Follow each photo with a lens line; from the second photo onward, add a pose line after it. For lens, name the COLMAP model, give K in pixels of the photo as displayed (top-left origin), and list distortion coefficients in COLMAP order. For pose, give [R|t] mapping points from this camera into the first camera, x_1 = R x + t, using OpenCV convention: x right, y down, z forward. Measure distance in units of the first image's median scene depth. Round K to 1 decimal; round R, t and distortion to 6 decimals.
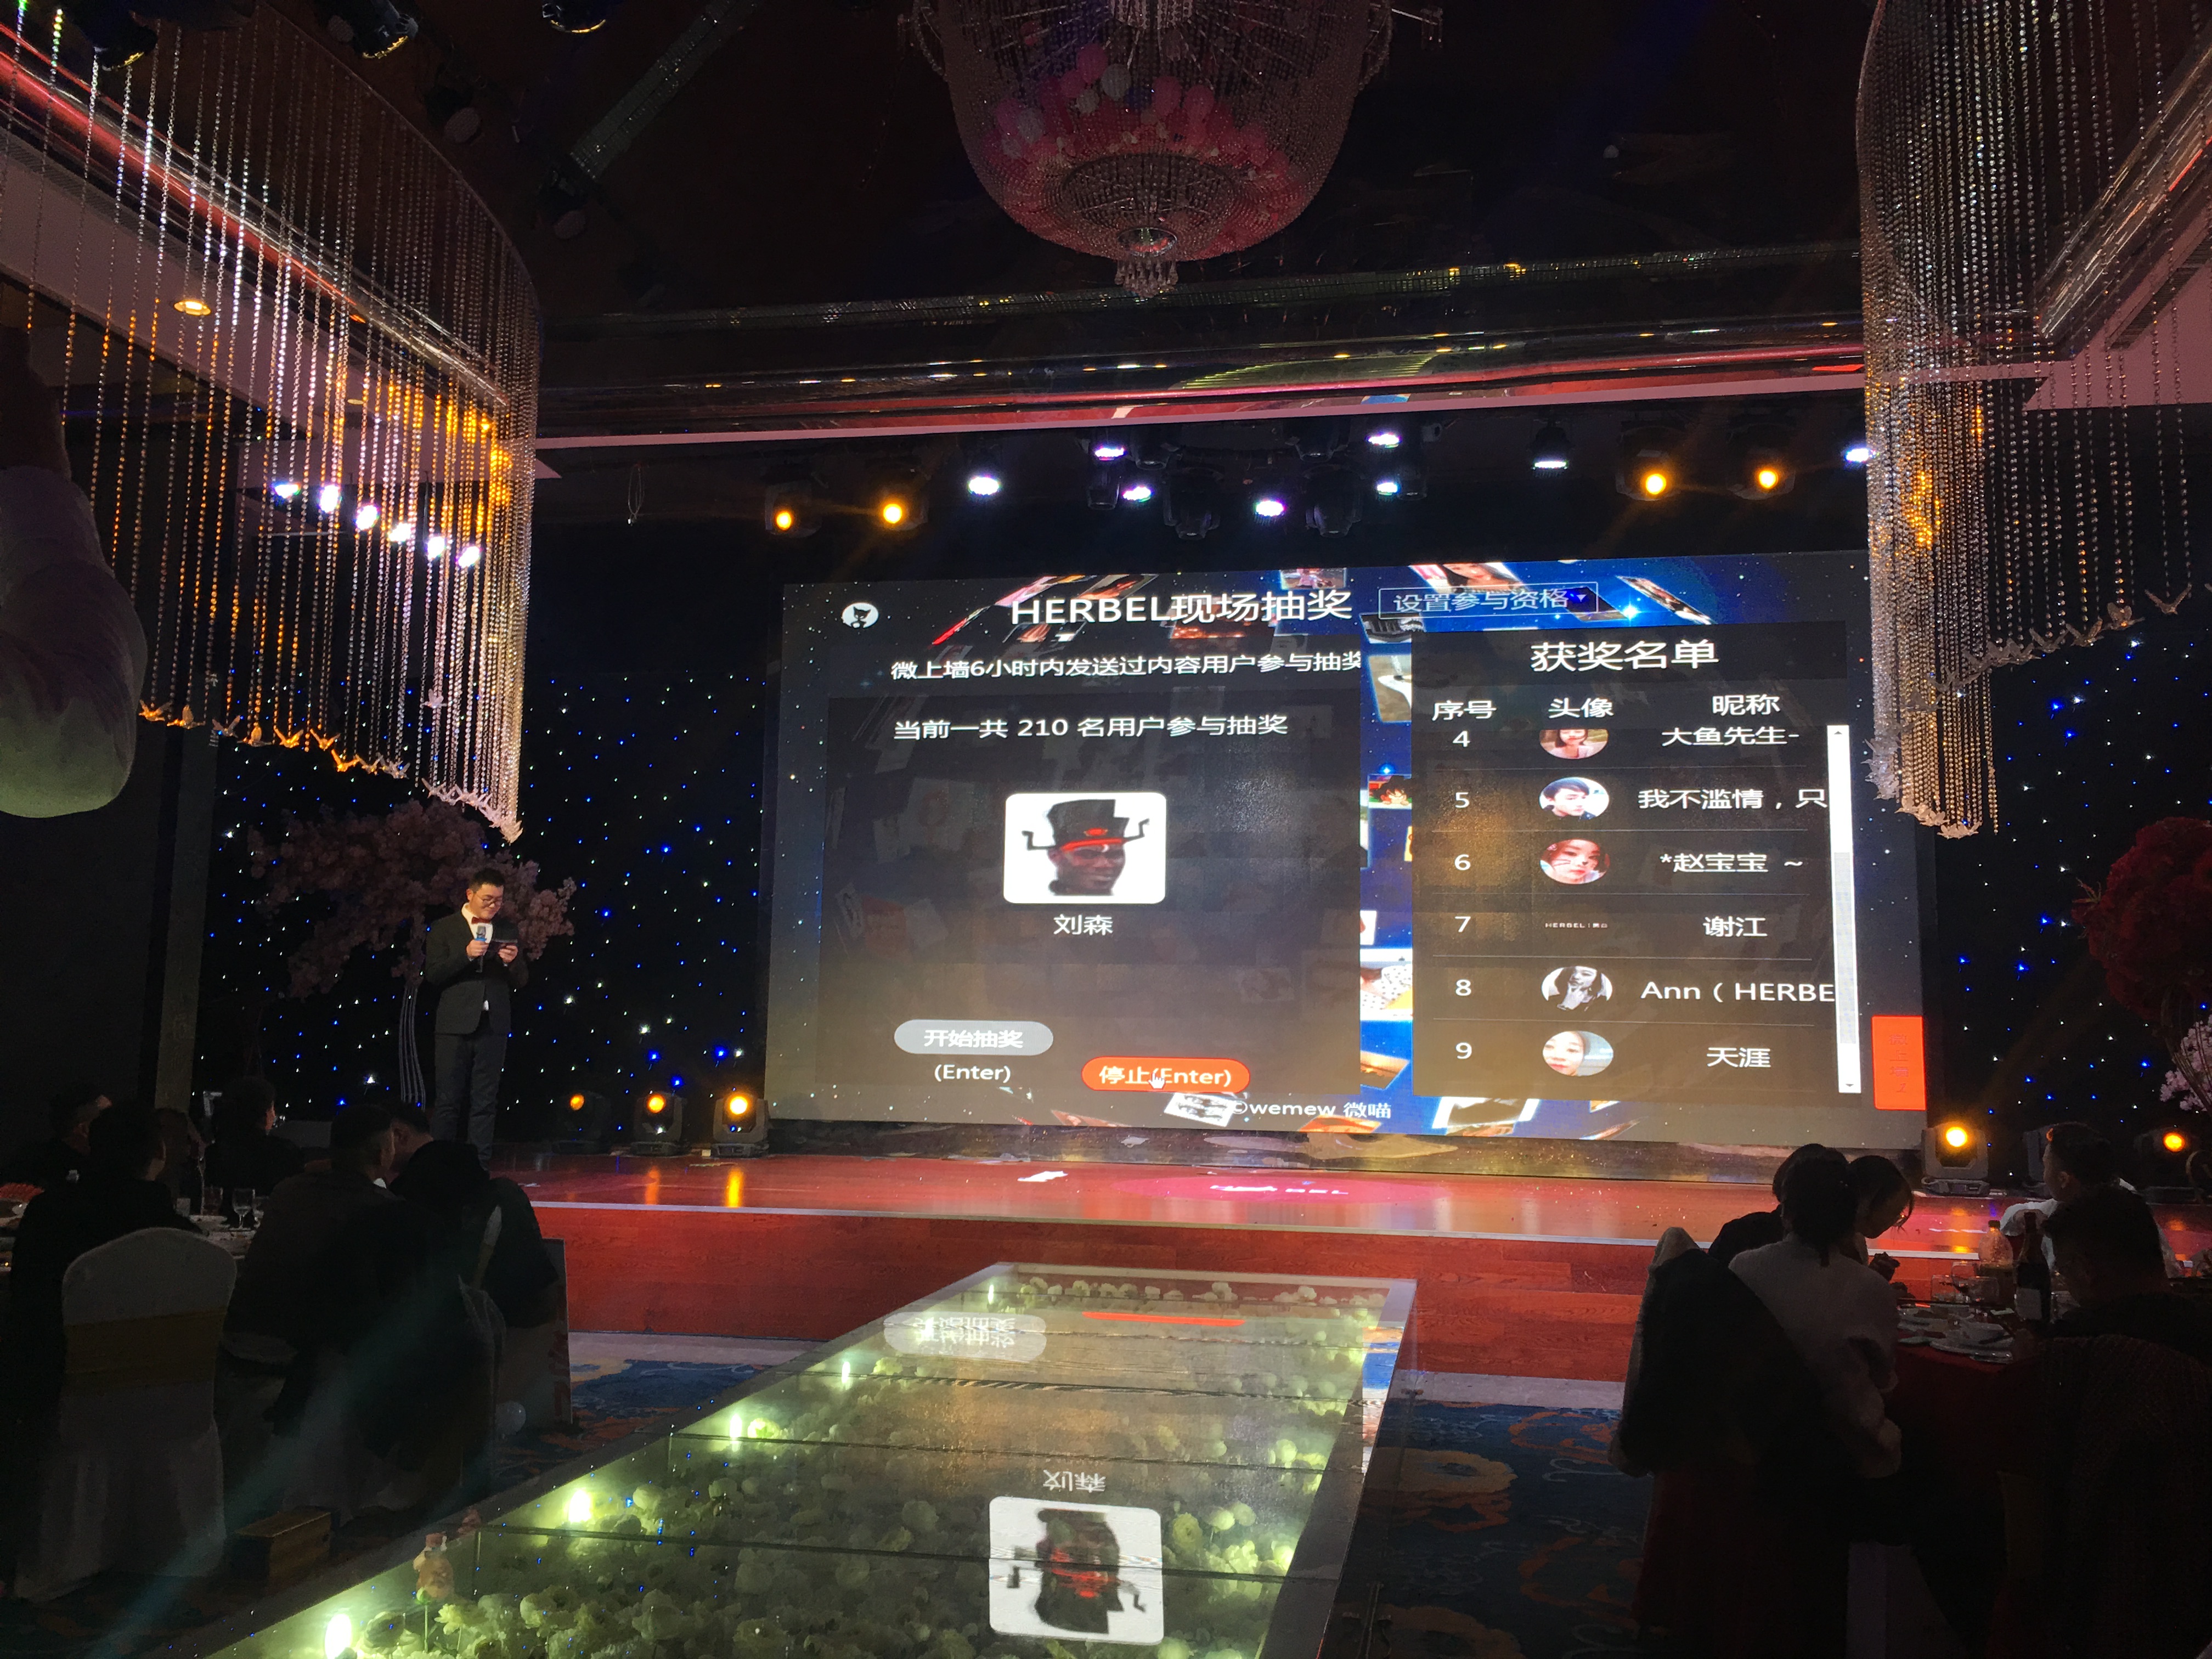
lens RADIAL K [[1888.1, 0, 1106.0], [0, 1888.1, 829.5], [0, 0, 1]] dist [0.067113, -0.084546]
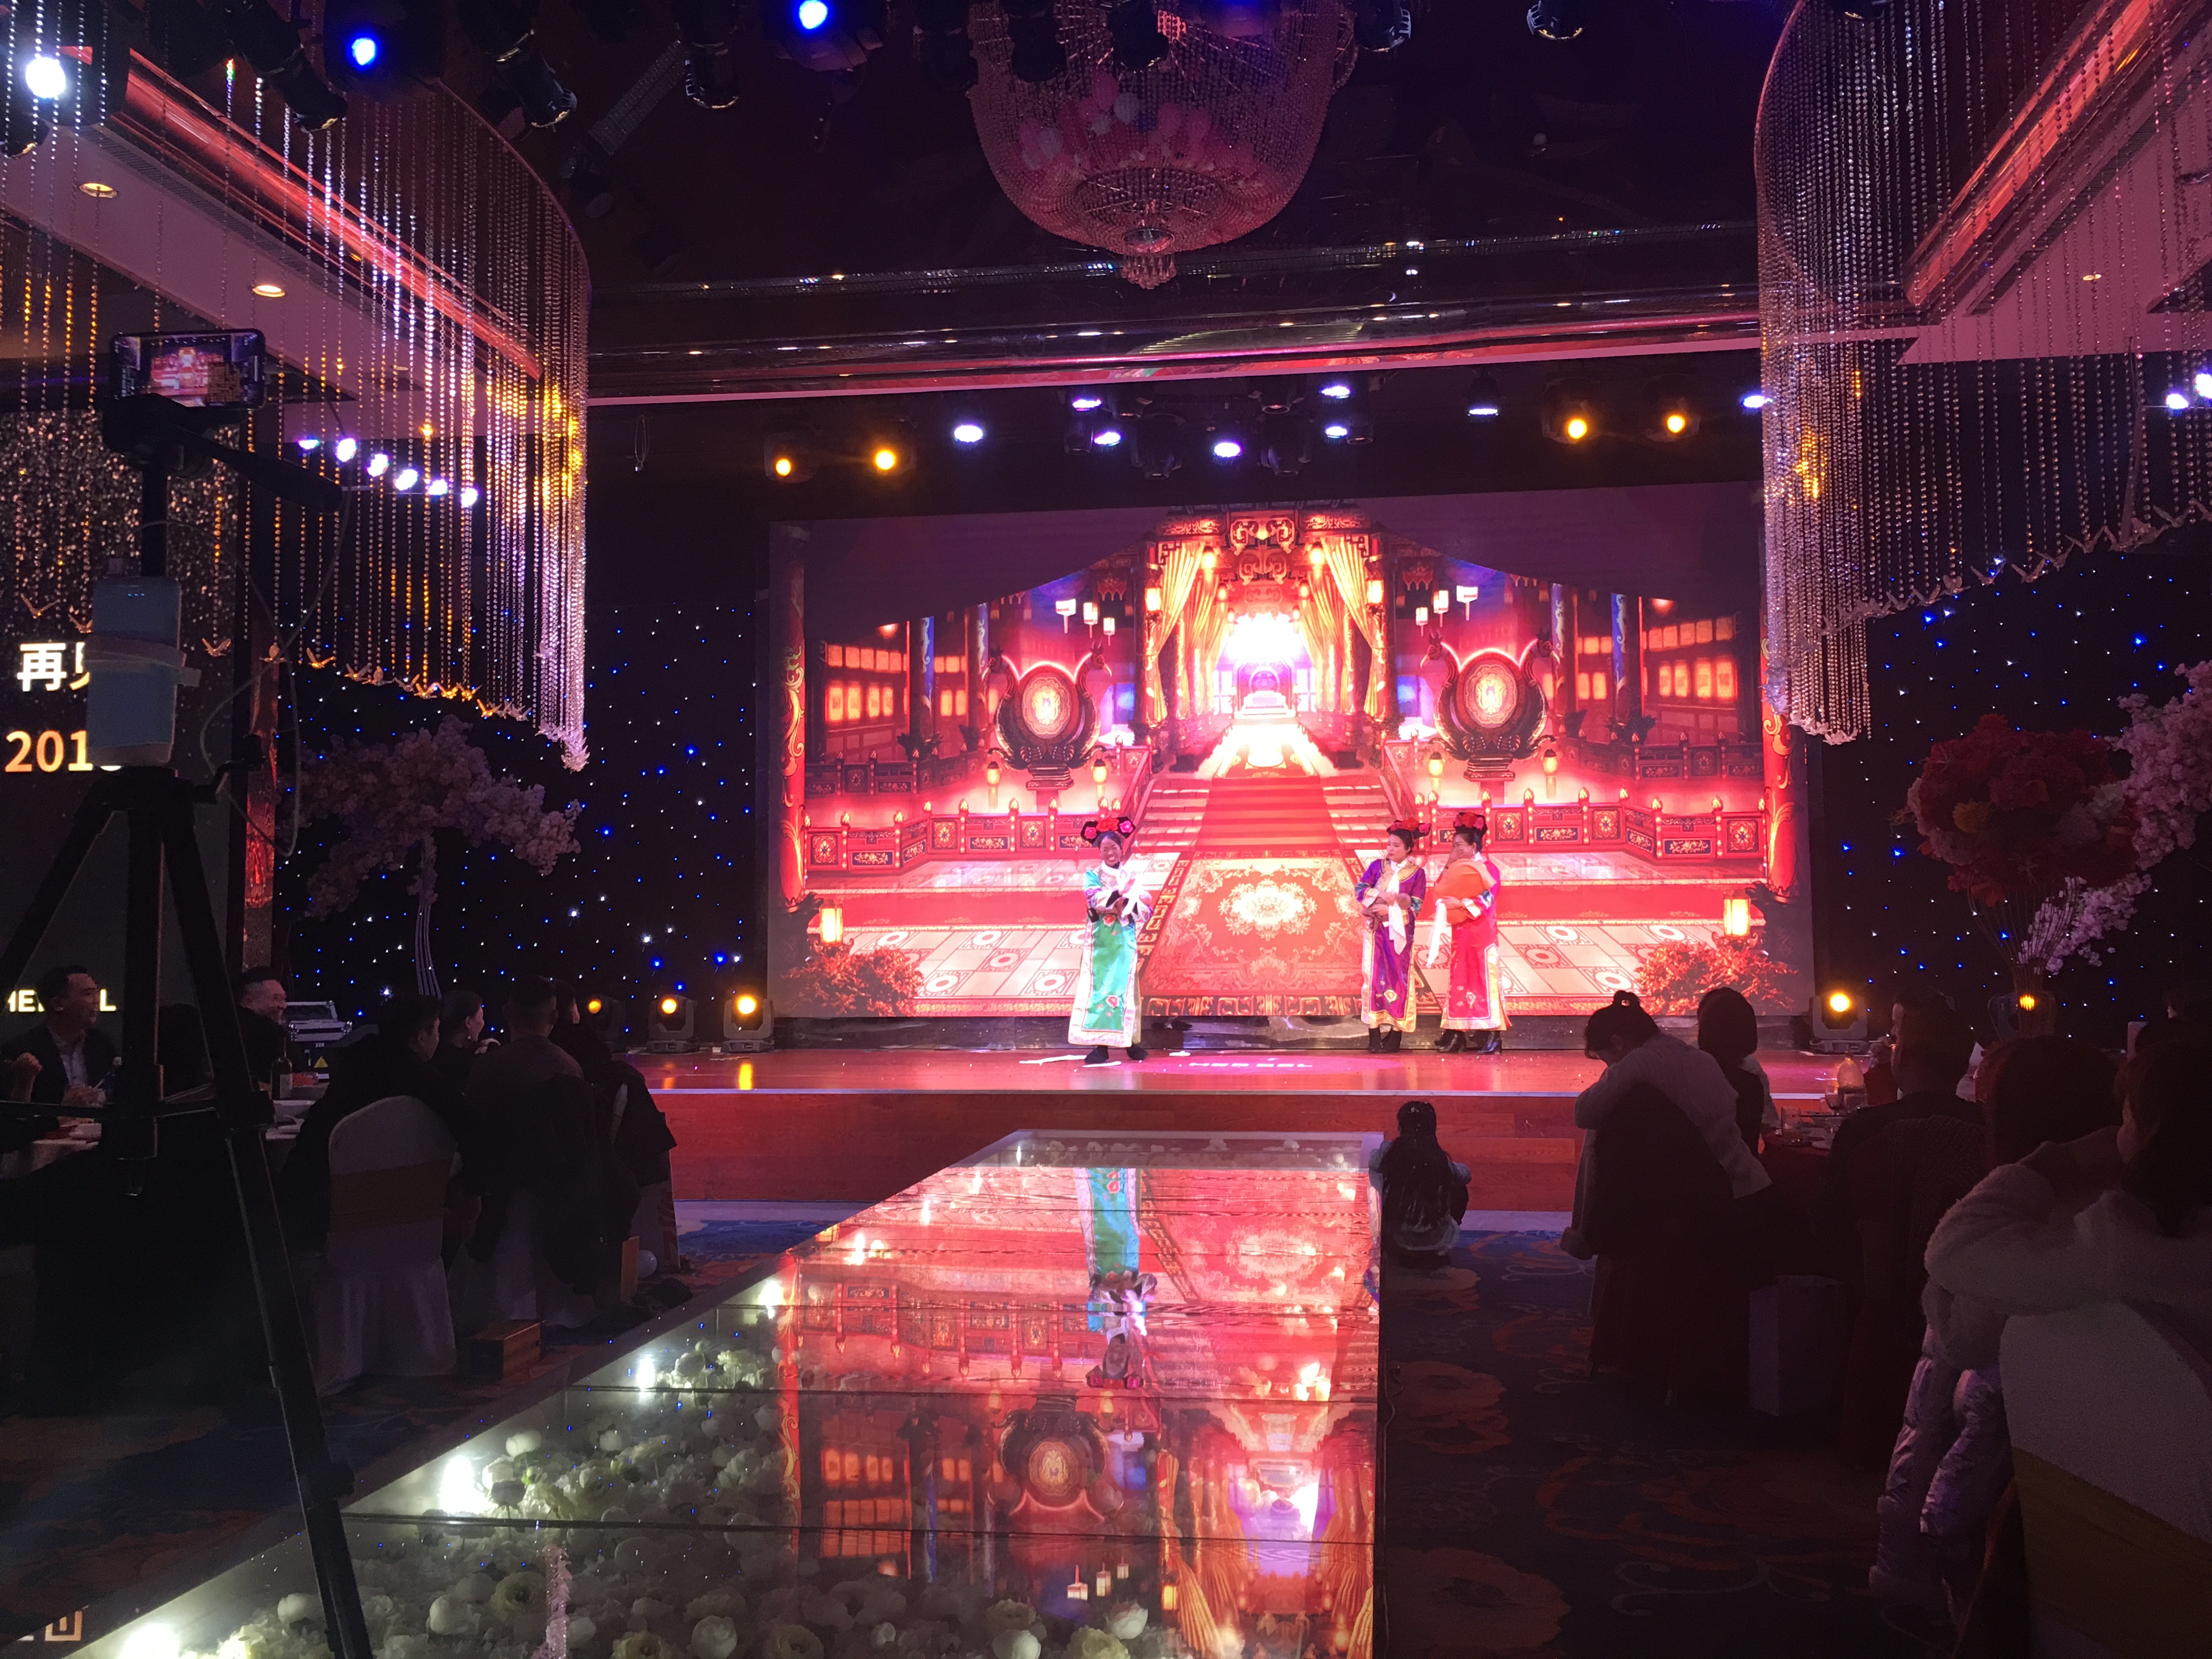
lens RADIAL K [[1877.7, 0, 1106.0], [0, 1877.7, 829.5], [0, 0, 1]] dist [0.037355, 0.003424]
pose [[0.998747, -0.021221, 0.045318, -0.053379], [0.018949, 0.998570, 0.049991, -0.008843], [-0.046314, -0.049070, 0.997721, -0.131257]]
